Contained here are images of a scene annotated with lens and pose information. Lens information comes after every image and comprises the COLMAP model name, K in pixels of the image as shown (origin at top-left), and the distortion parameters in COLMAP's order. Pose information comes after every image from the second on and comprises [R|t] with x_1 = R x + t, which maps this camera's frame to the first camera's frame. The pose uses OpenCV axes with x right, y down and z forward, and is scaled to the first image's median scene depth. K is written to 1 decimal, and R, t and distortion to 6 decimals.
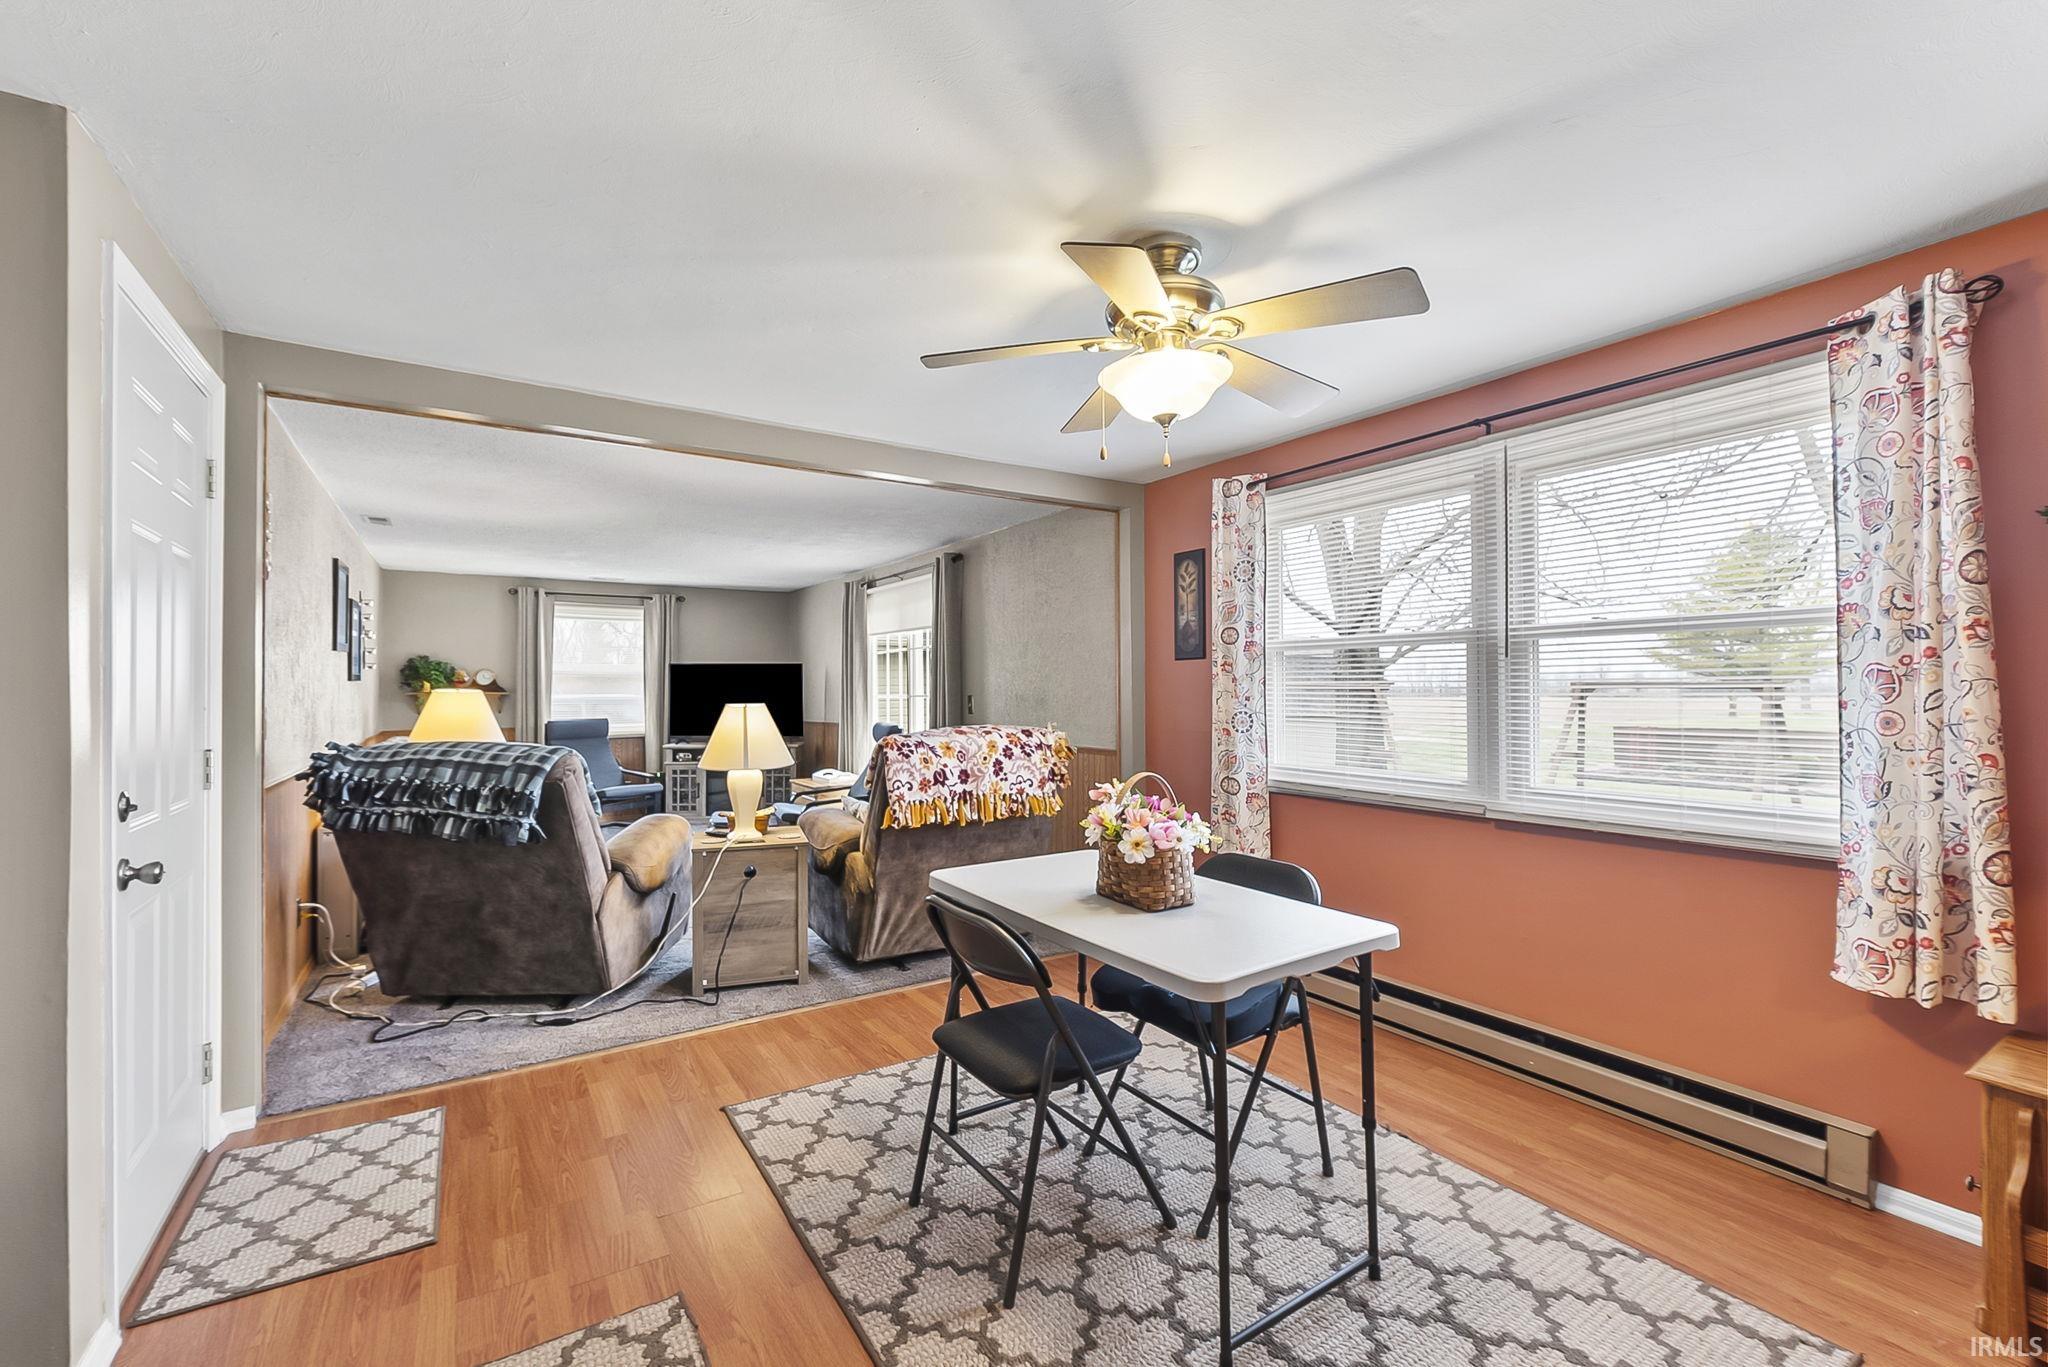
lens RADIAL K [[876.1, 0, 1019.8], [0, 876.1, 677.8], [0, 0, 1]] dist [-0.004237, -0.000093]
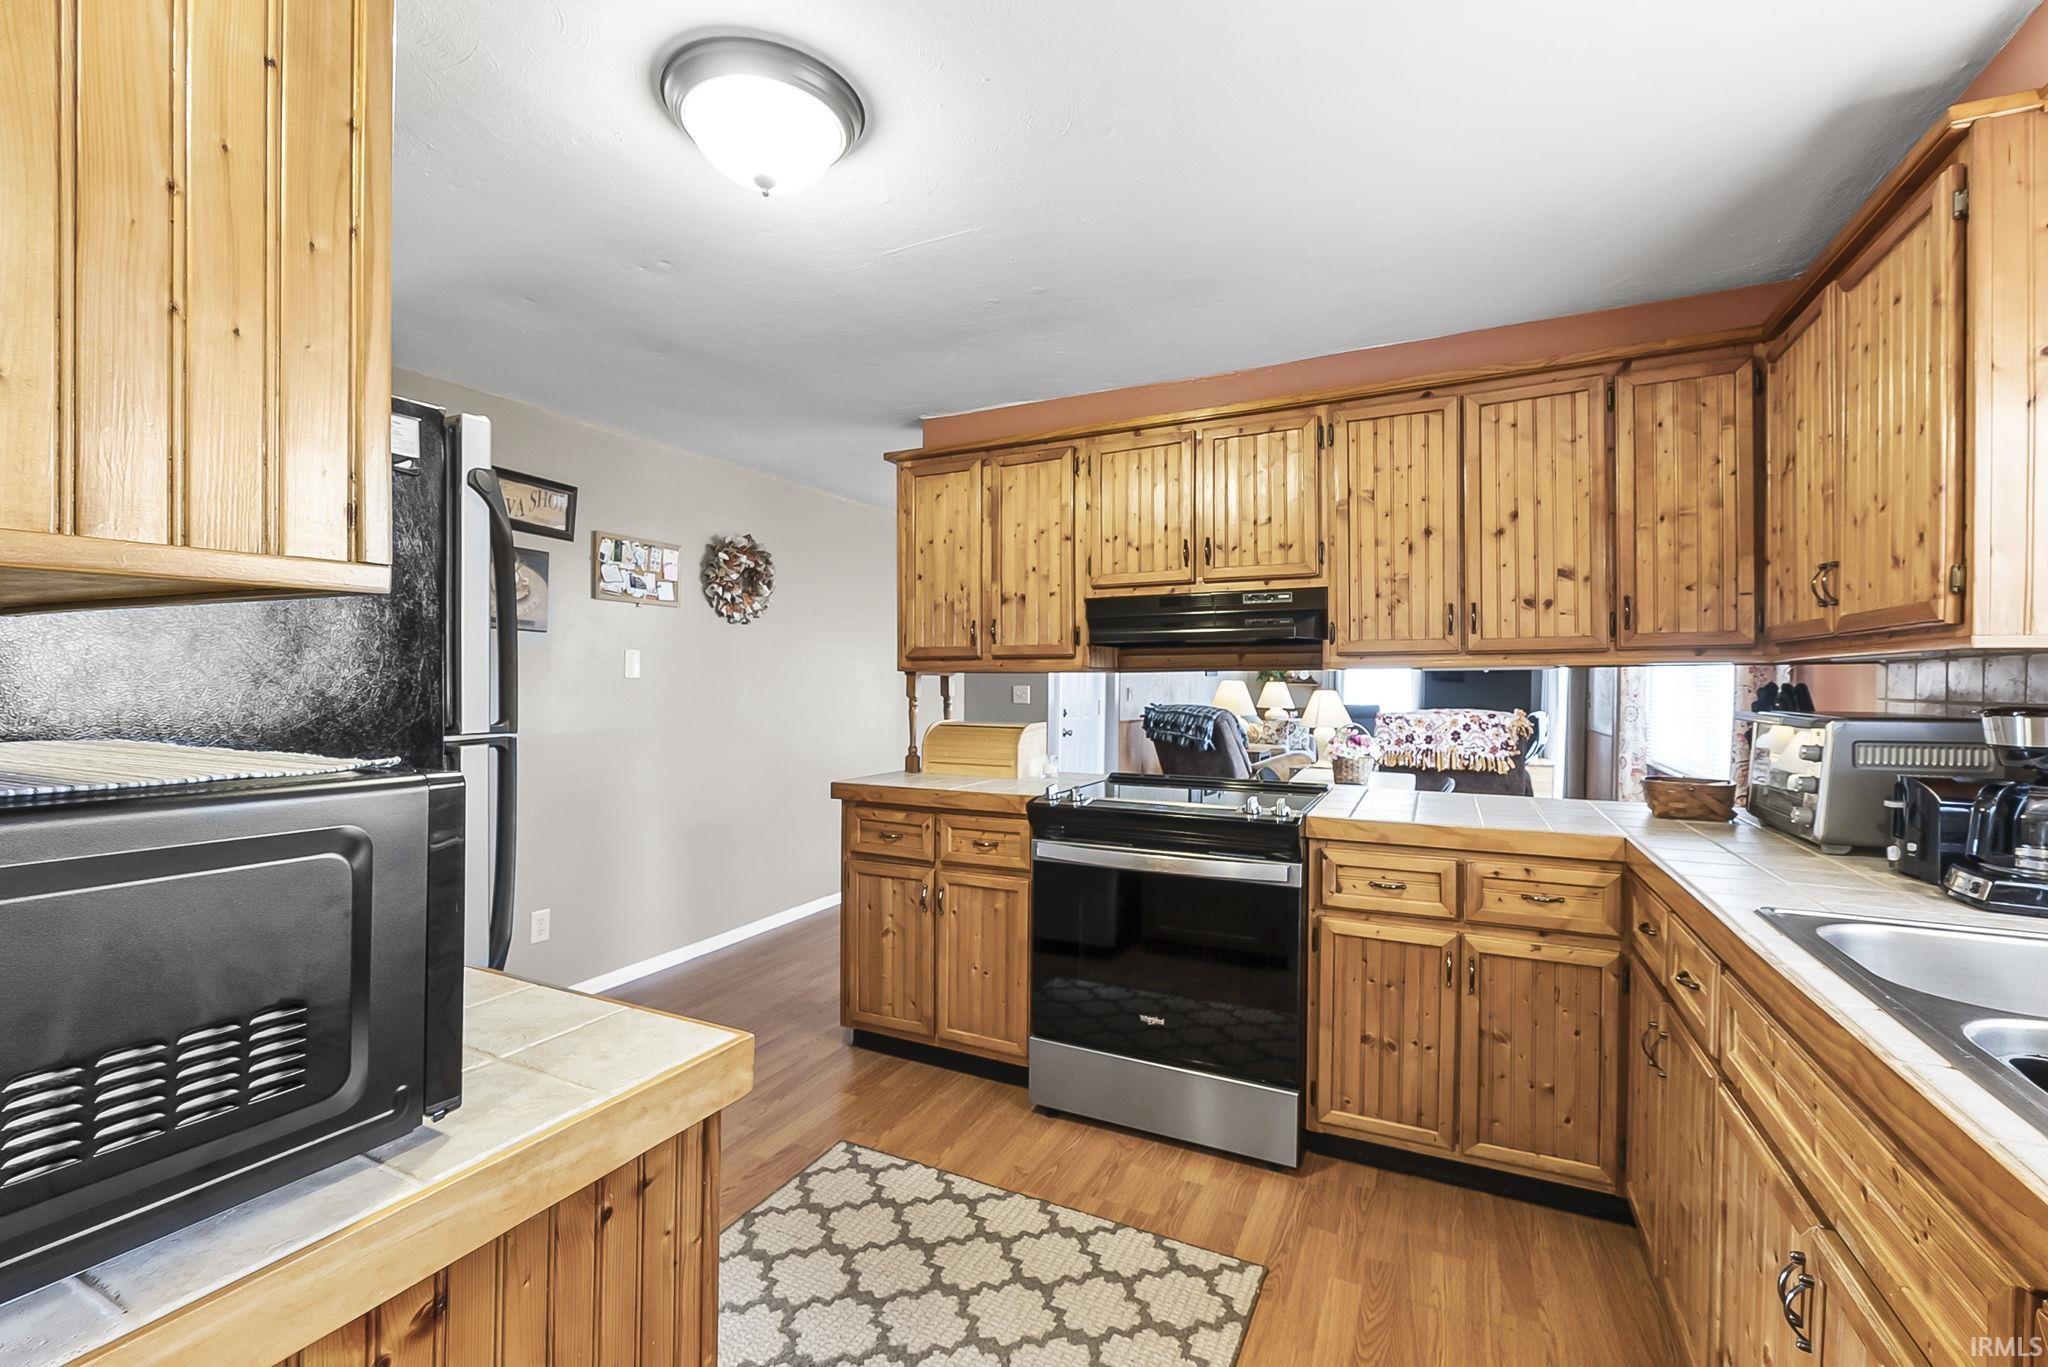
lens RADIAL K [[876.1, 0, 1020.5], [0, 876.1, 681.5], [0, 0, 1]] dist [-0.004237, -0.000093]
pose [[0.518880, 0.012852, -0.854750, 0.847668], [-0.006248, 0.999917, 0.011242, -0.006274], [0.854824, -0.000493, 0.518917, -0.431060]]
